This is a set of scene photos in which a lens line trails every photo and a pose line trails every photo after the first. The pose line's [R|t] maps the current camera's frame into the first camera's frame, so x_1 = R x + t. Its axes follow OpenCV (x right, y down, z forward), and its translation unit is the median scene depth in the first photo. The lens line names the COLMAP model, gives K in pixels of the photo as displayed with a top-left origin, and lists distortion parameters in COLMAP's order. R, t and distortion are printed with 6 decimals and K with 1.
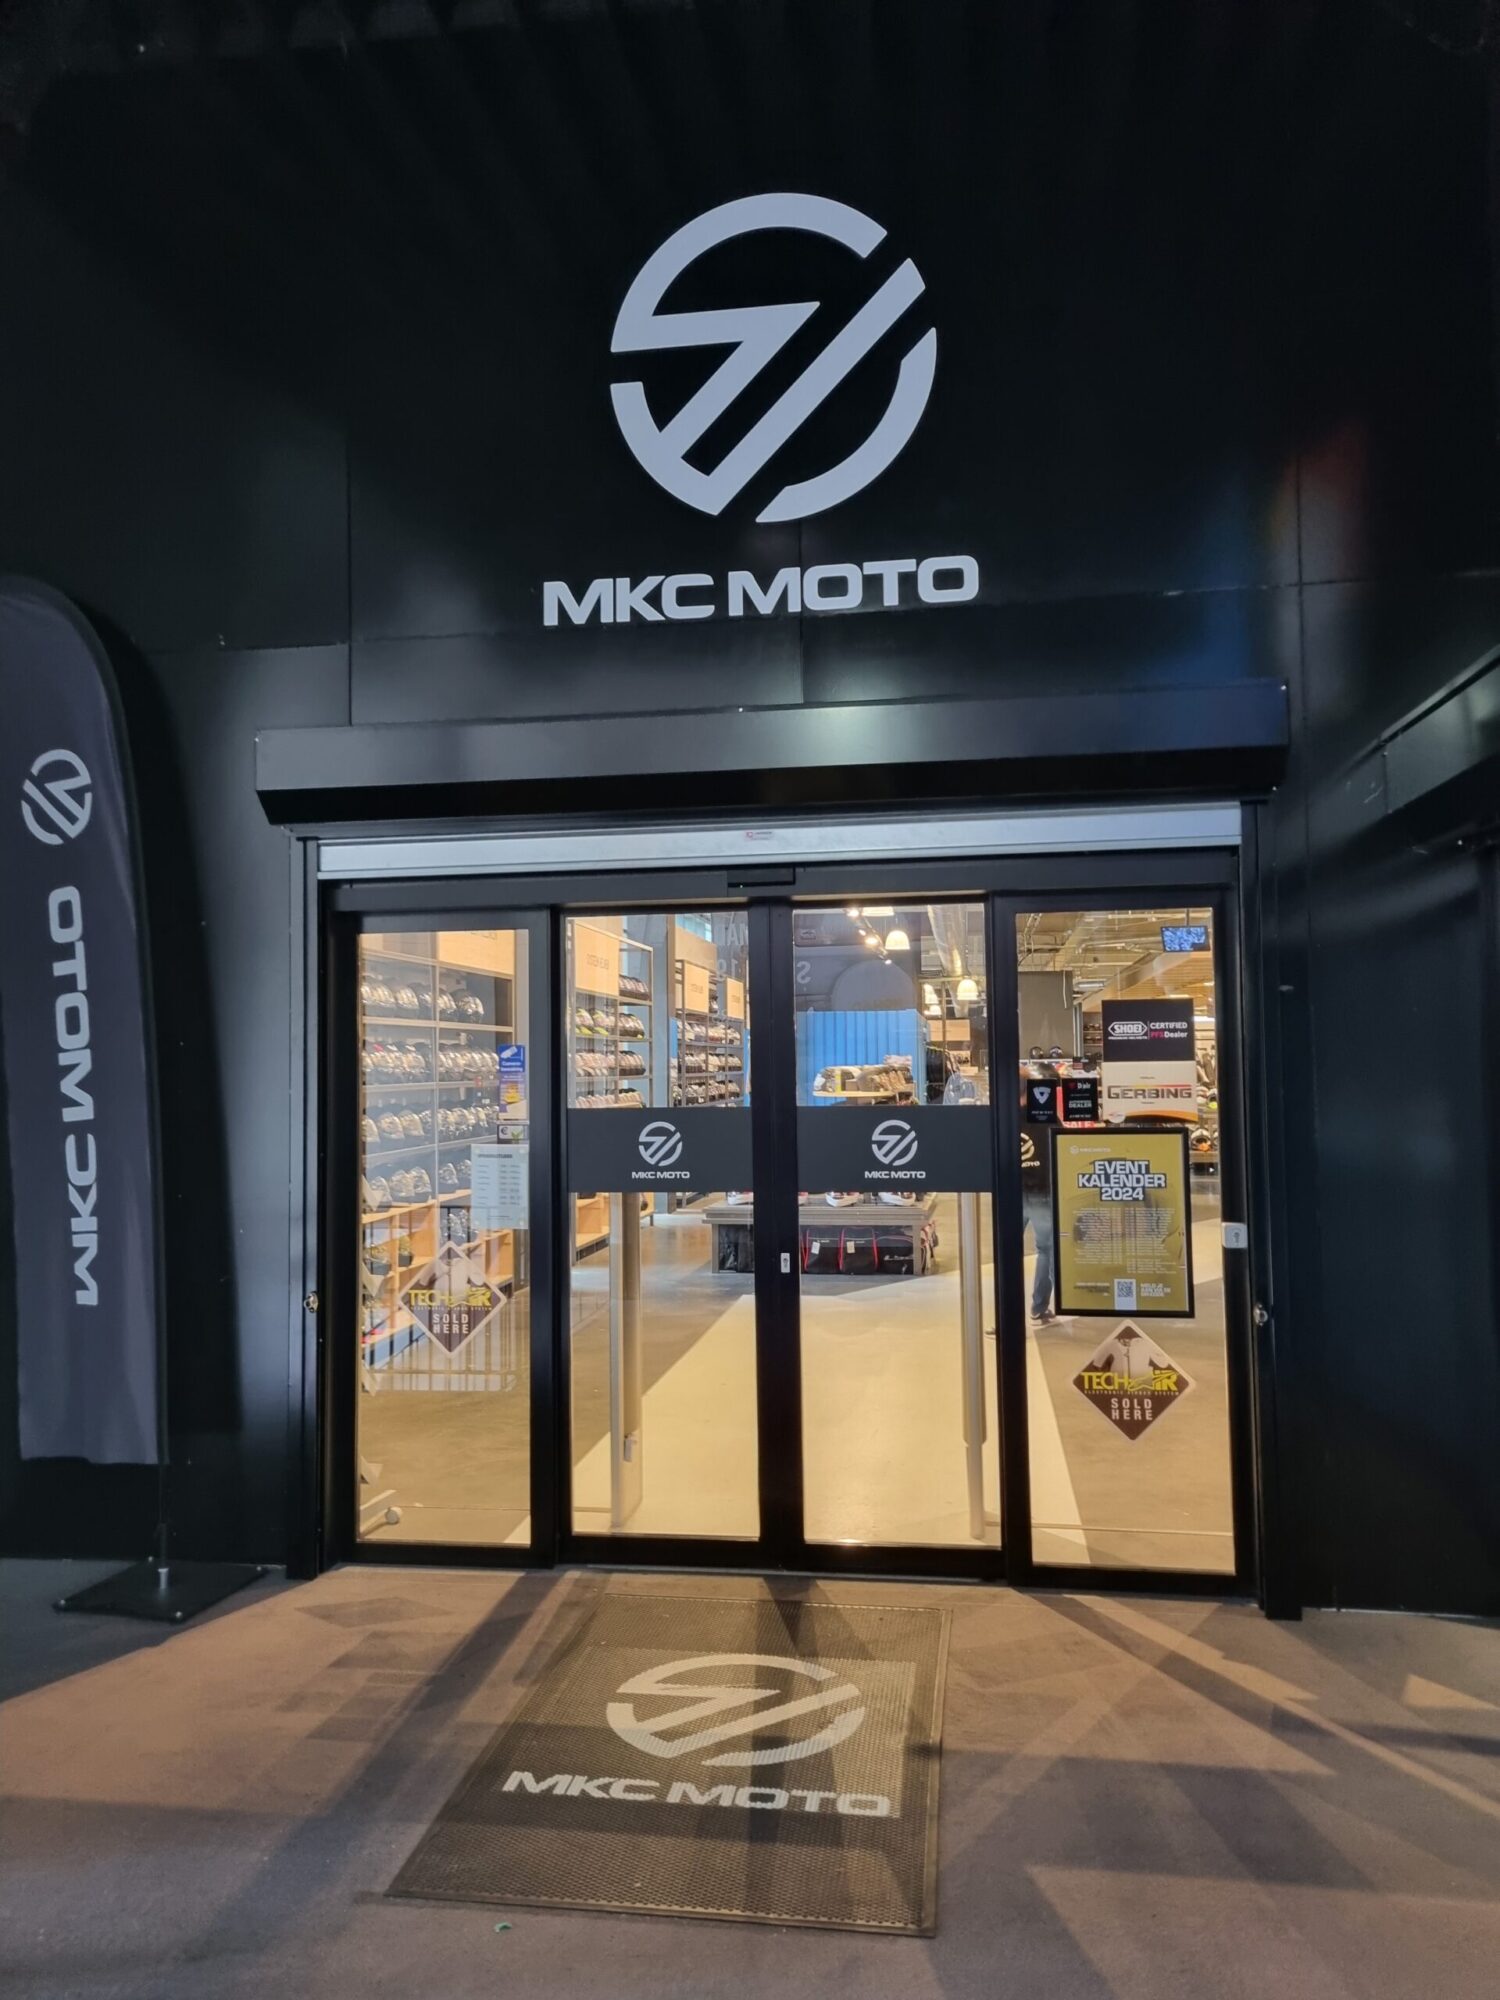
lens RADIAL K [[1505.9, 0, 747.7], [0, 1505.9, 1000.3], [0, 0, 1]] dist [0.048622, -0.001228]
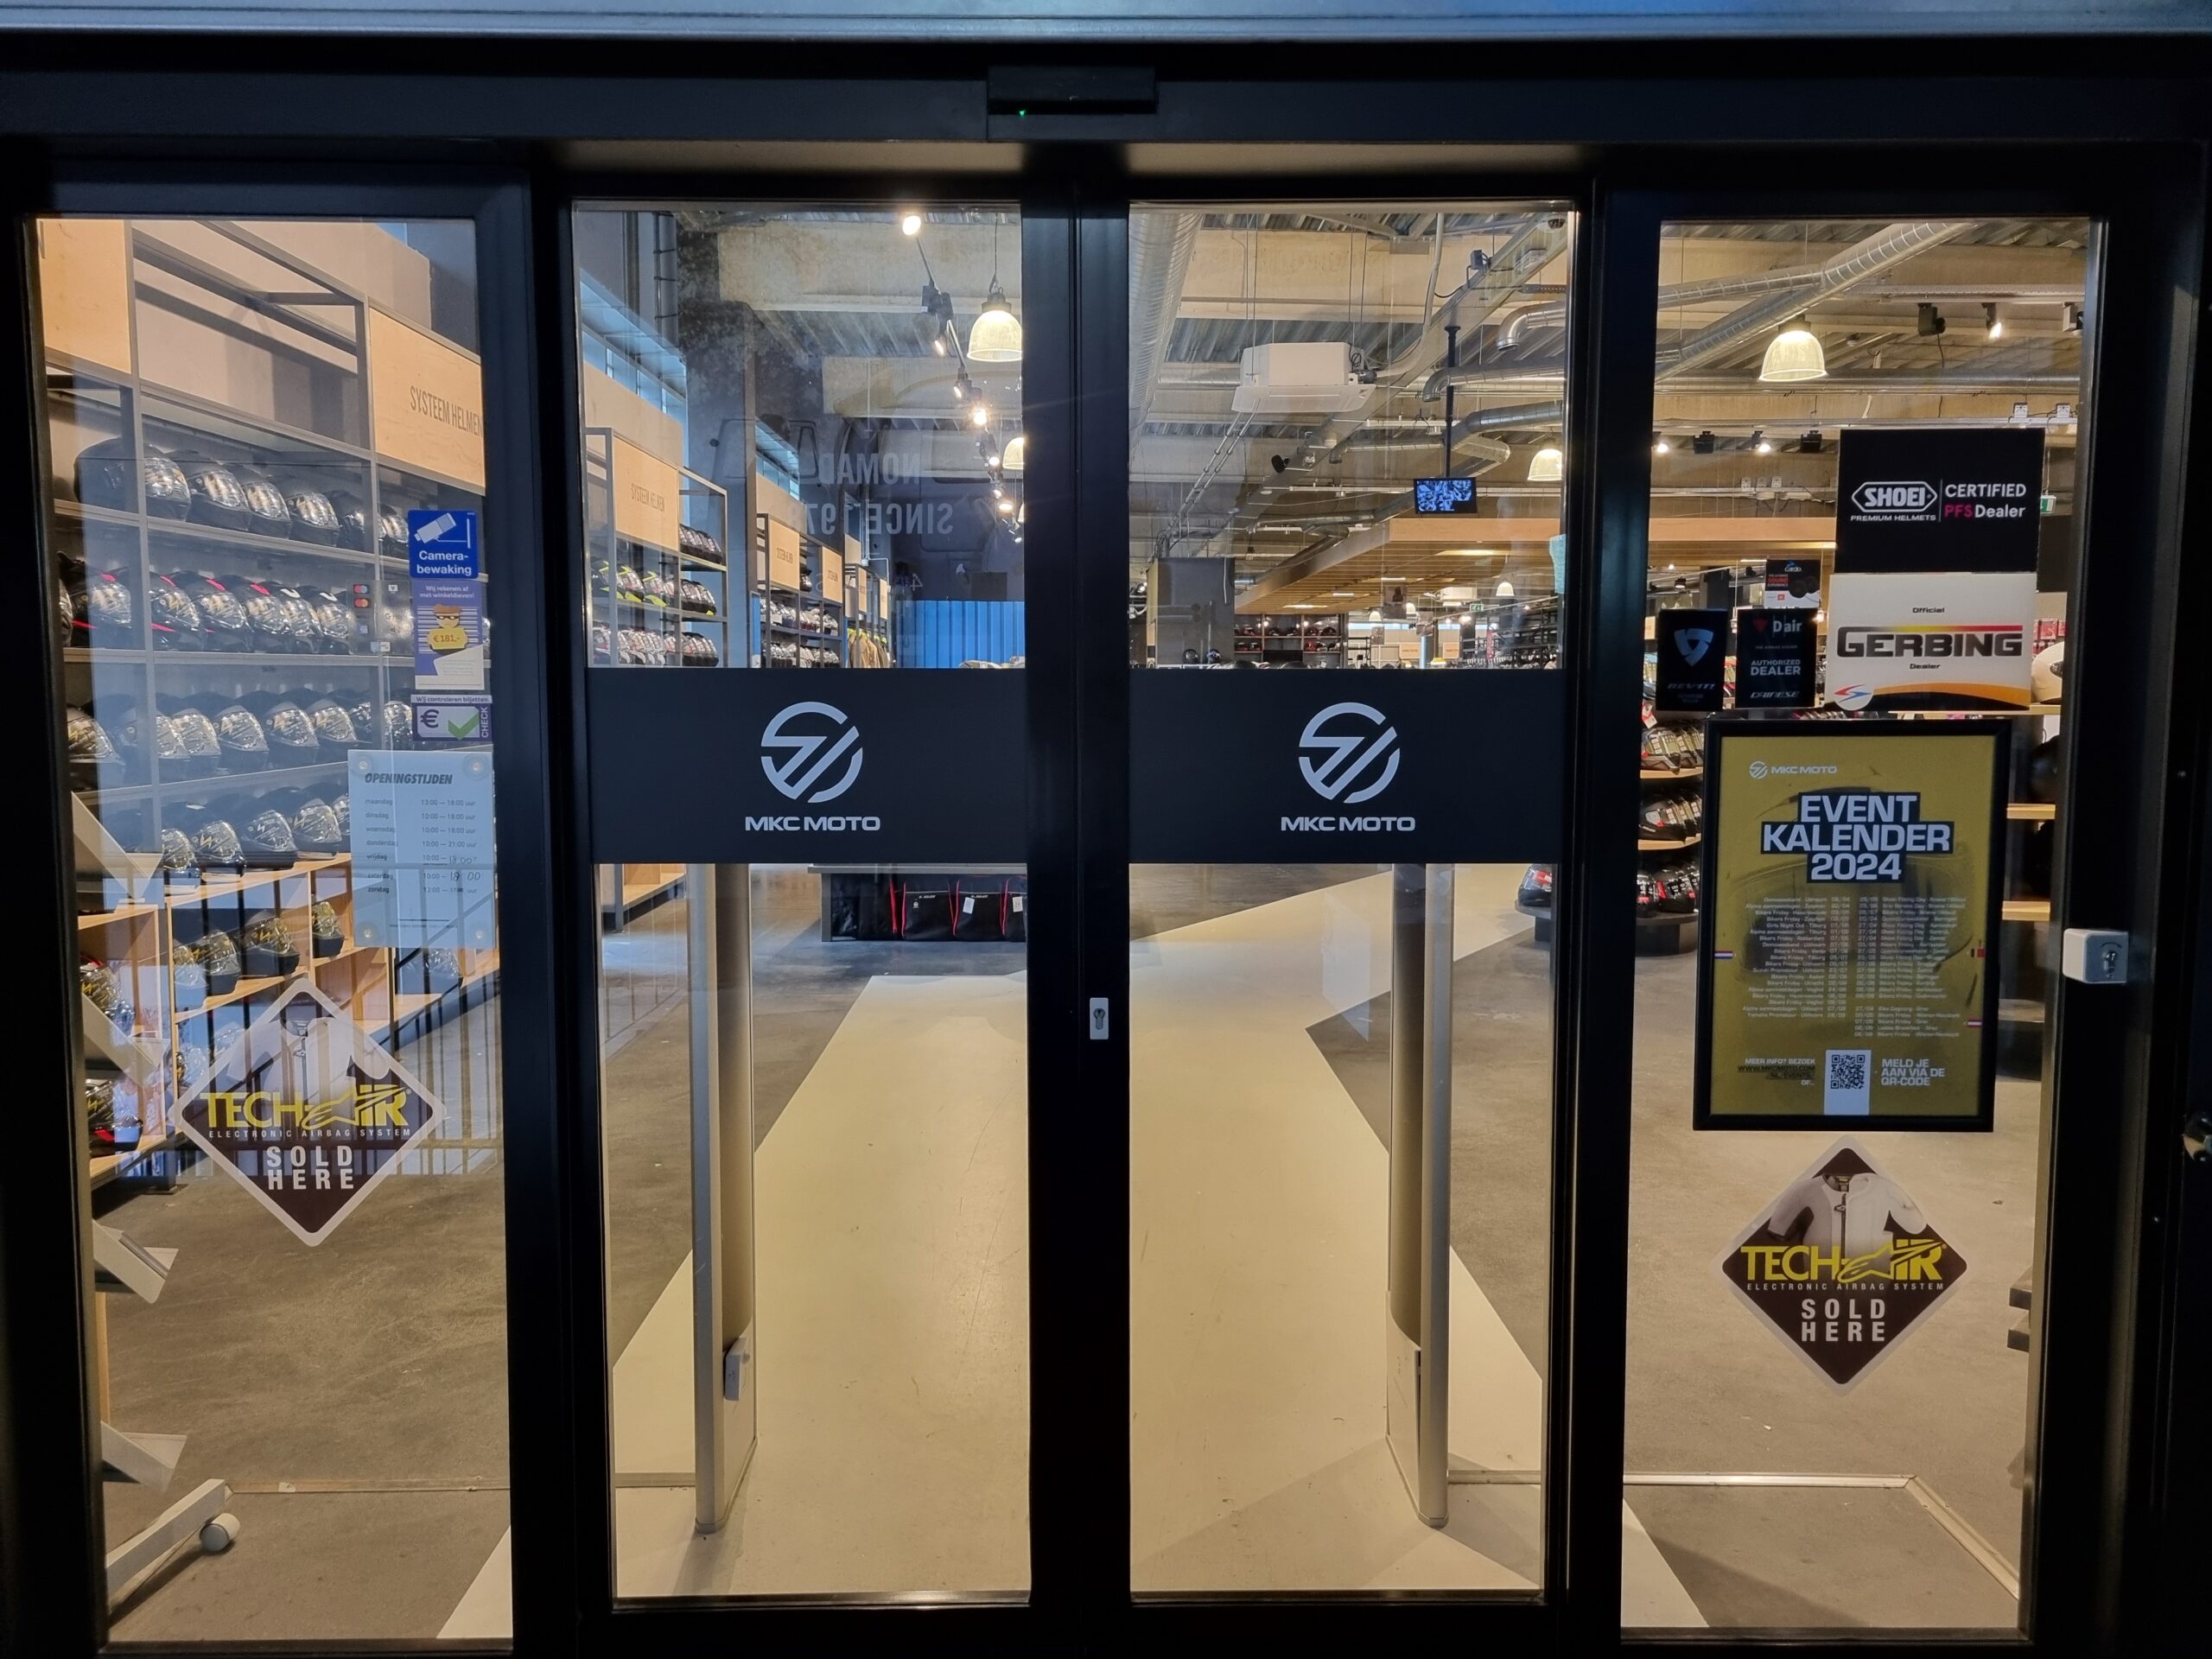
lens RADIAL K [[1665.5, 0, 1108.7], [0, 1665.5, 823.7], [0, 0, 1]] dist [0.048622, -0.001228]
pose [[0.985742, -0.000472, 0.168266, -0.057361], [-0.021417, 0.991511, 0.128246, 0.054780], [-0.166898, -0.130021, 0.977364, 0.540328]]
